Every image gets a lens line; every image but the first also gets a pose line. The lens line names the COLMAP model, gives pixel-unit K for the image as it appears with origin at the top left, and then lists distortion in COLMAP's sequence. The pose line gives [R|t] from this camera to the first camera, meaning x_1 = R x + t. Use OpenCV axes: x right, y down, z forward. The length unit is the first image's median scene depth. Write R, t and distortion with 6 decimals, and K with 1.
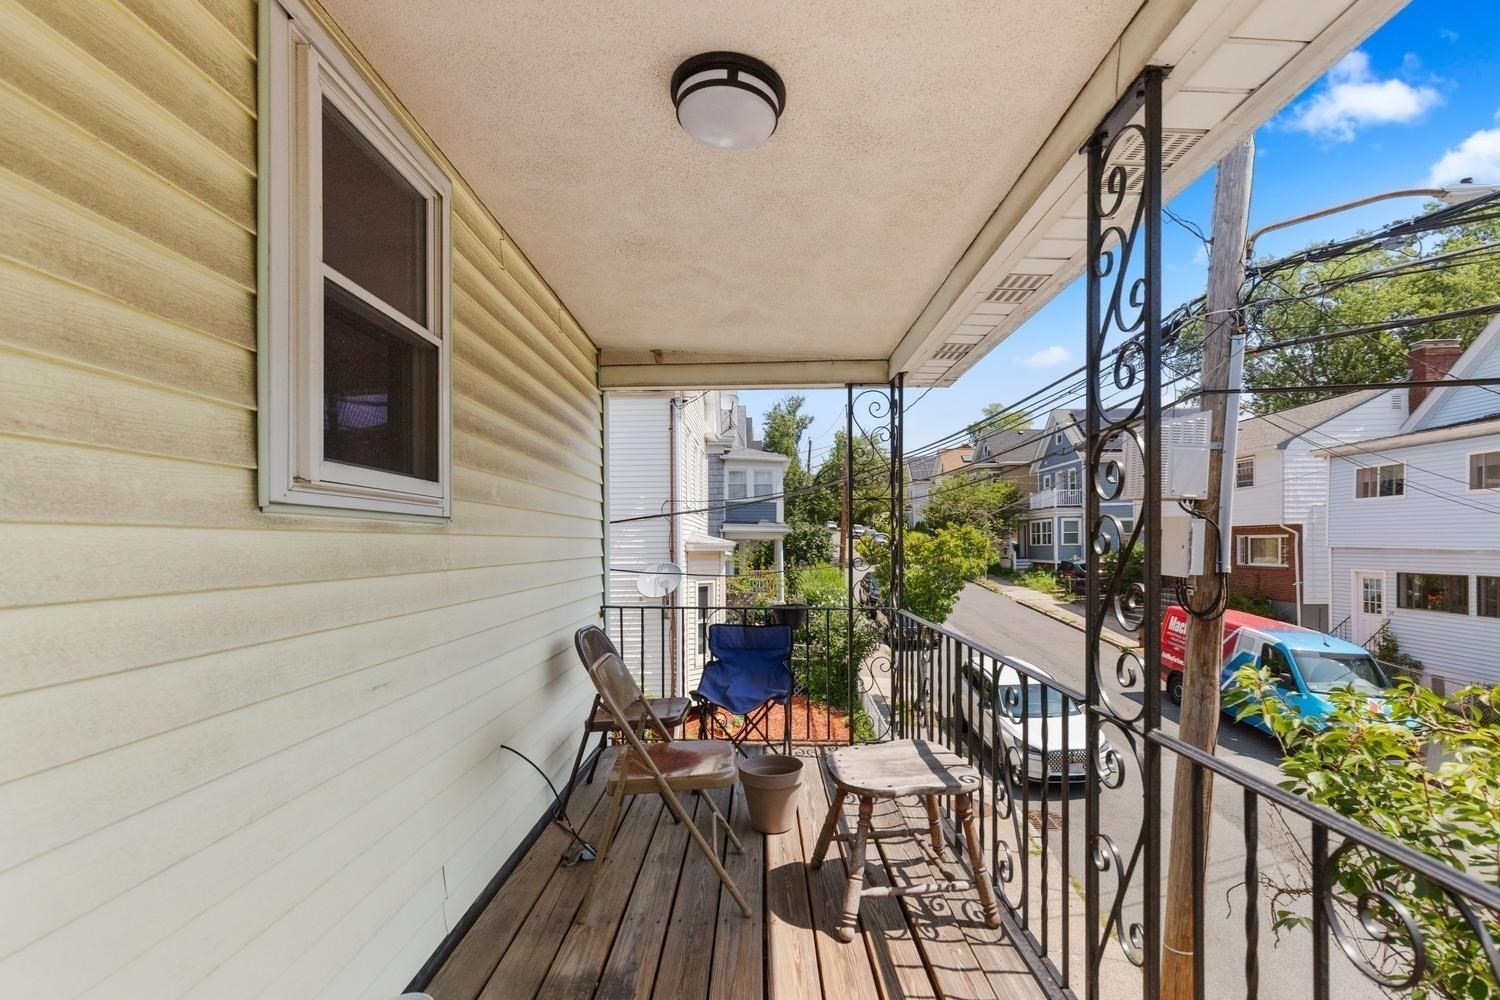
lens RADIAL K [[617.6, 0, 757.4], [0, 617.6, 542.5], [0, 0, 1]] dist [0.006359, 0.000209]
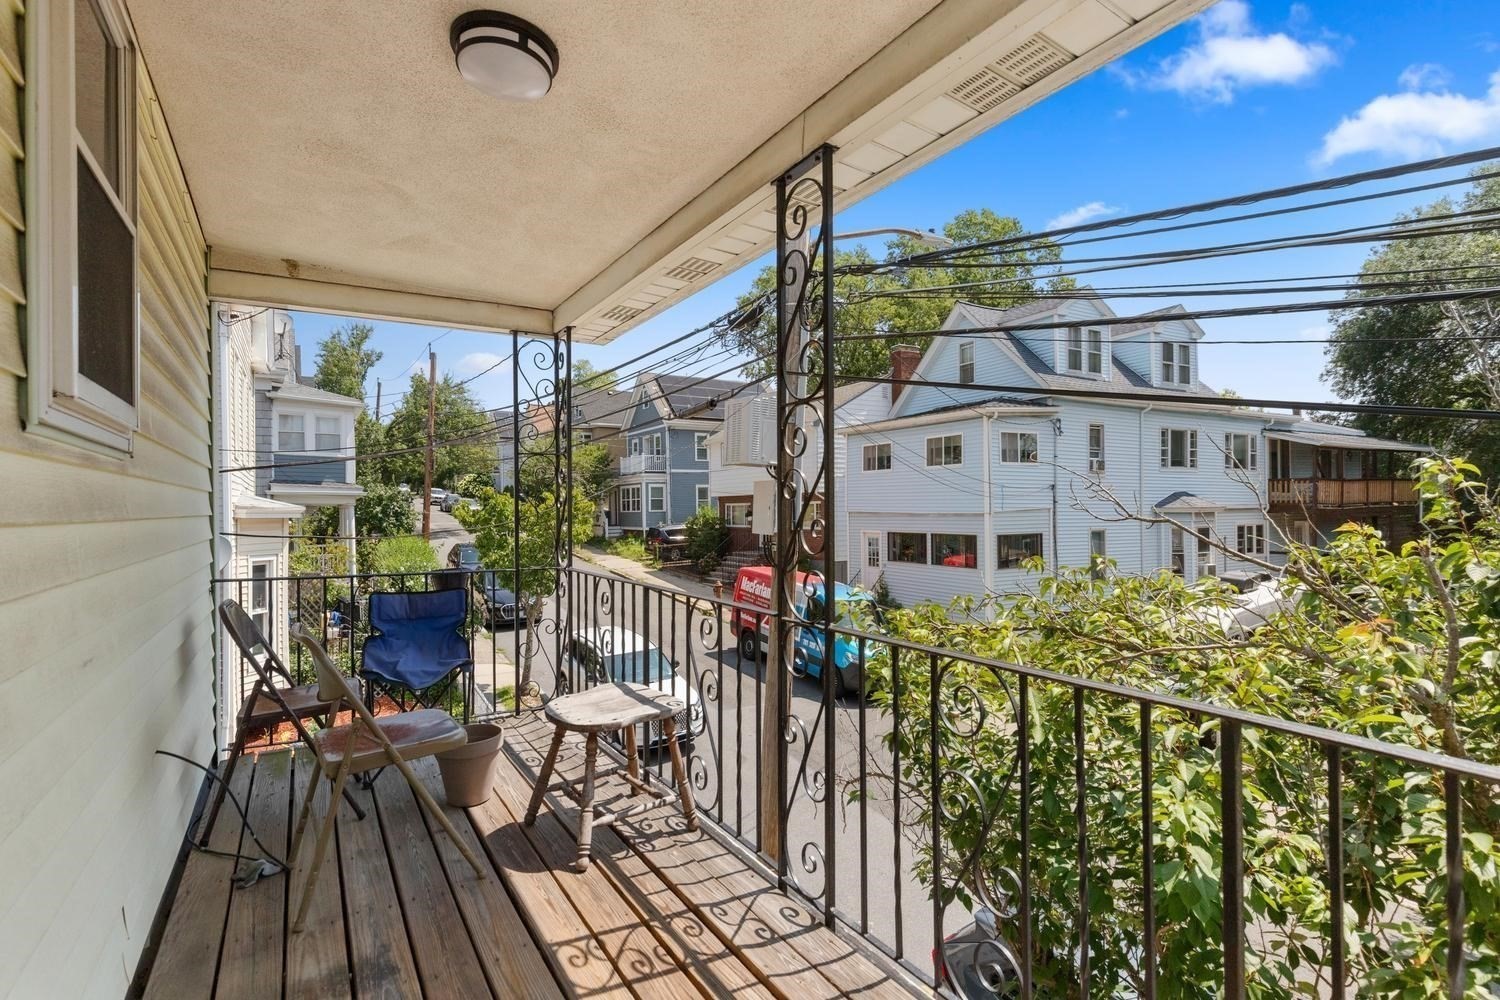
lens RADIAL K [[678.0, 0, 746.2], [0, 678.0, 509.4], [0, 0, 1]] dist [0.003959, -0.000193]
pose [[0.837958, -0.011519, 0.545613, -0.207519], [0.010005, 0.999933, 0.005745, 0.022350], [-0.545643, 0.000645, 0.838018, -0.098931]]
